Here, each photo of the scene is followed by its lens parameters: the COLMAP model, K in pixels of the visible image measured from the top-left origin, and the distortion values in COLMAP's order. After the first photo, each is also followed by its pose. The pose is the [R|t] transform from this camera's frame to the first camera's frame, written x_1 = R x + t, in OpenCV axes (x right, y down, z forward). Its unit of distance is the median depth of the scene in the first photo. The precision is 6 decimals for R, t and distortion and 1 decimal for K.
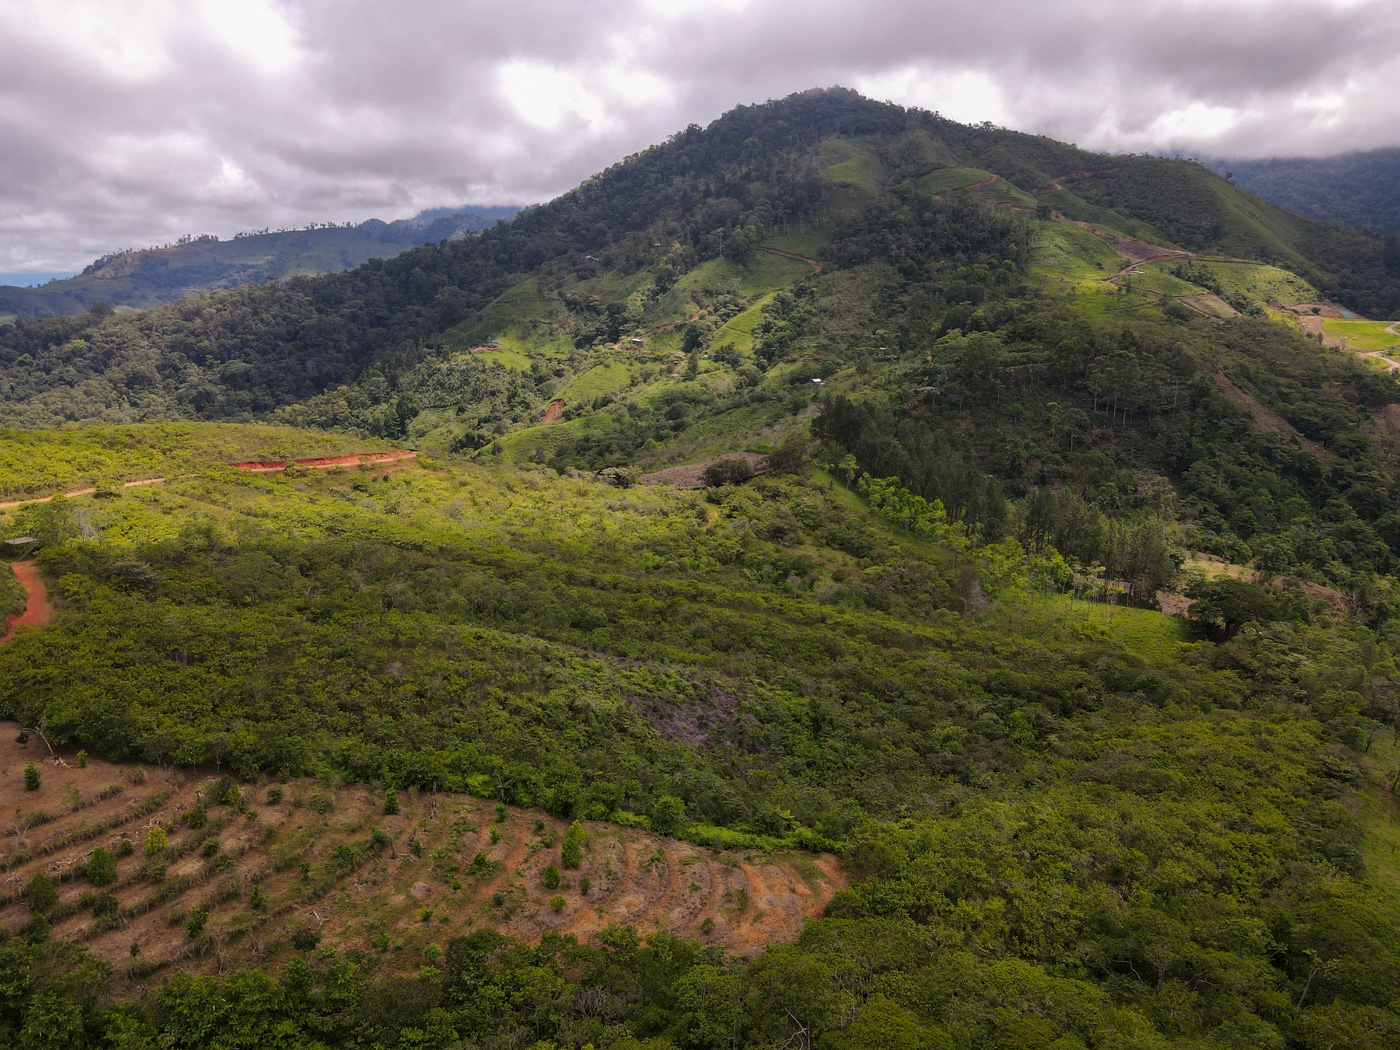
lens RADIAL K [[1028.8, 0, 700.0], [0, 1028.8, 525.0], [0, 0, 1]] dist [-0.000060, 0.028742]
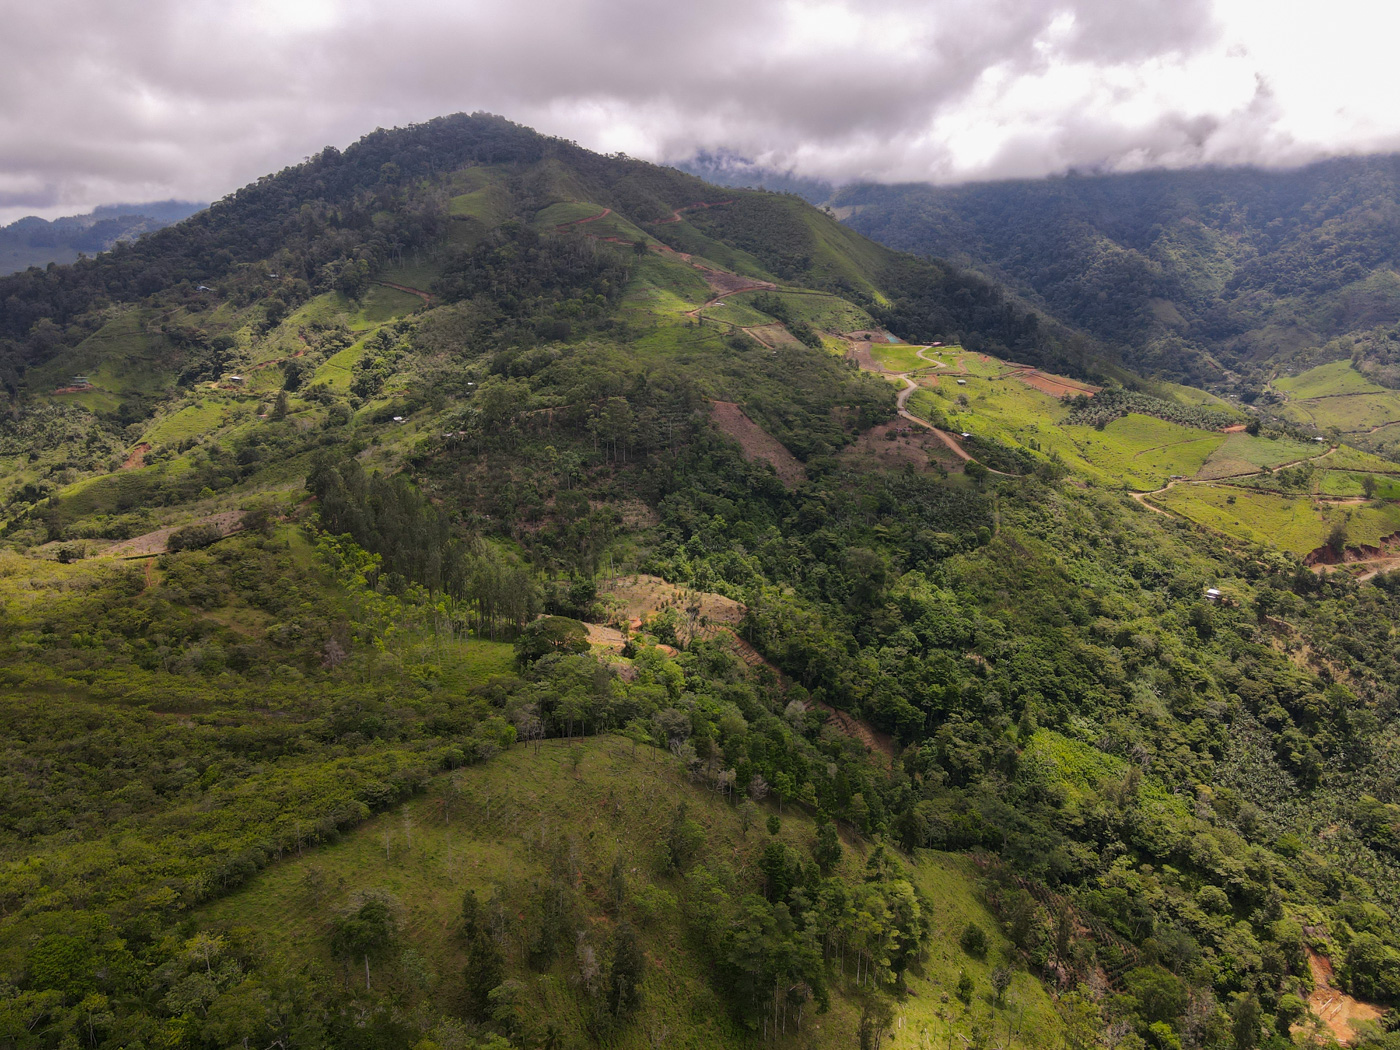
lens RADIAL K [[1028.8, 0, 700.0], [0, 1028.8, 525.0], [0, 0, 1]] dist [-0.000060, 0.028742]
pose [[0.971125, -0.059442, 0.231049, 0.141428], [0.058465, 0.998228, 0.011082, -0.021290], [-0.231299, 0.002747, 0.972879, -0.086861]]
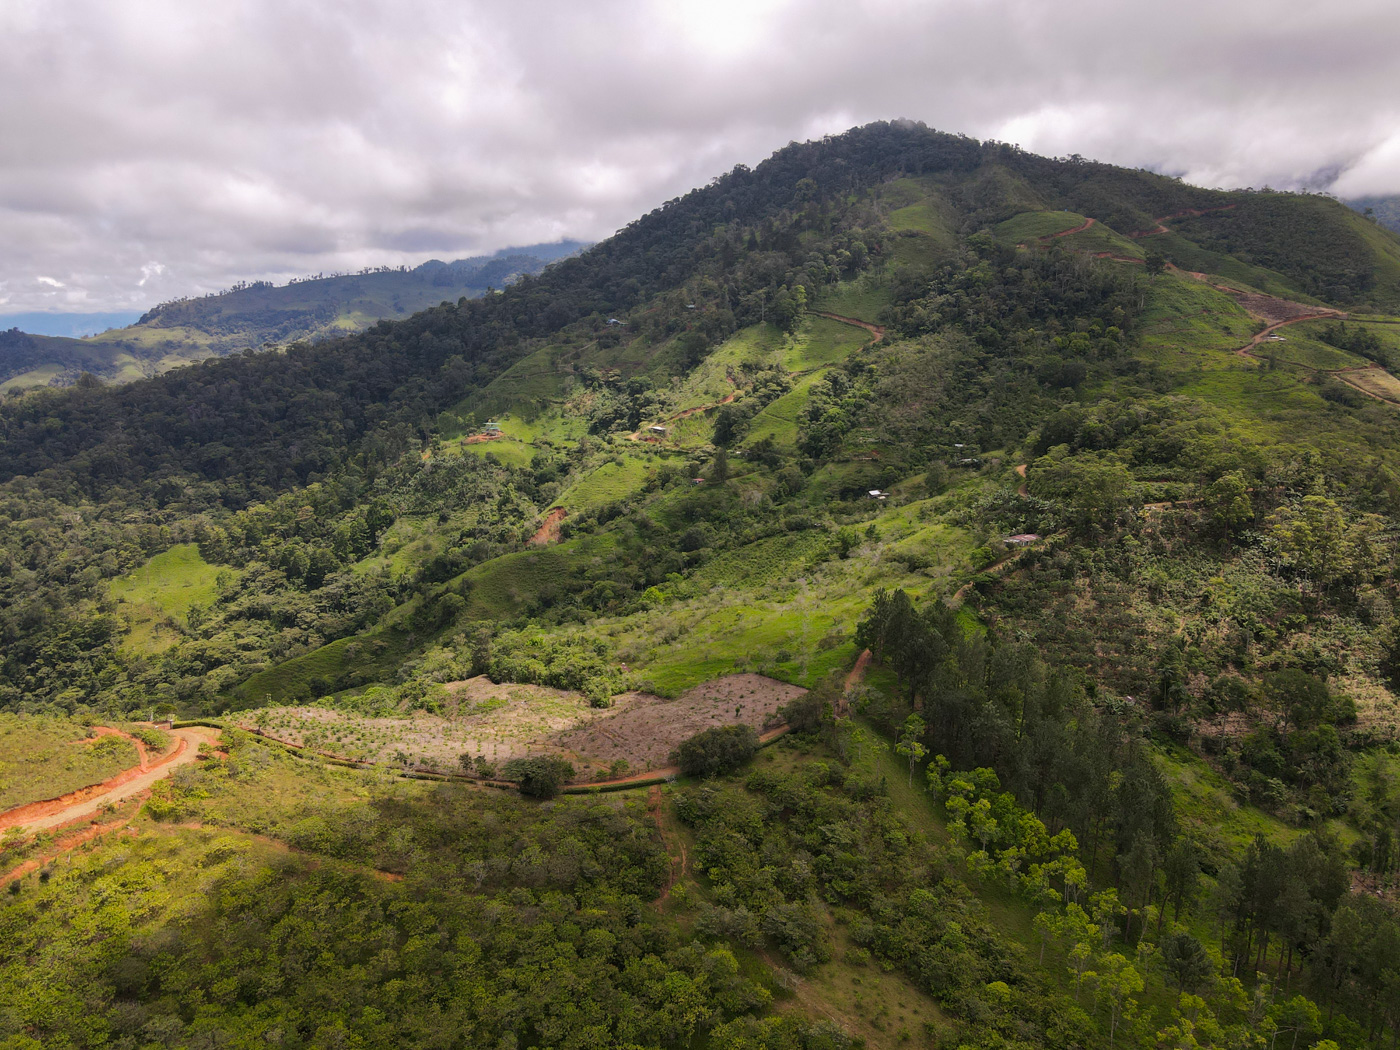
lens RADIAL K [[1028.8, 0, 700.0], [0, 1028.8, 525.0], [0, 0, 1]] dist [-0.000060, 0.028742]
pose [[0.997865, 0.001194, -0.065298, 0.027337], [-0.002992, 0.999619, -0.027445, -0.080756], [0.065240, 0.027581, 0.997488, 0.177834]]
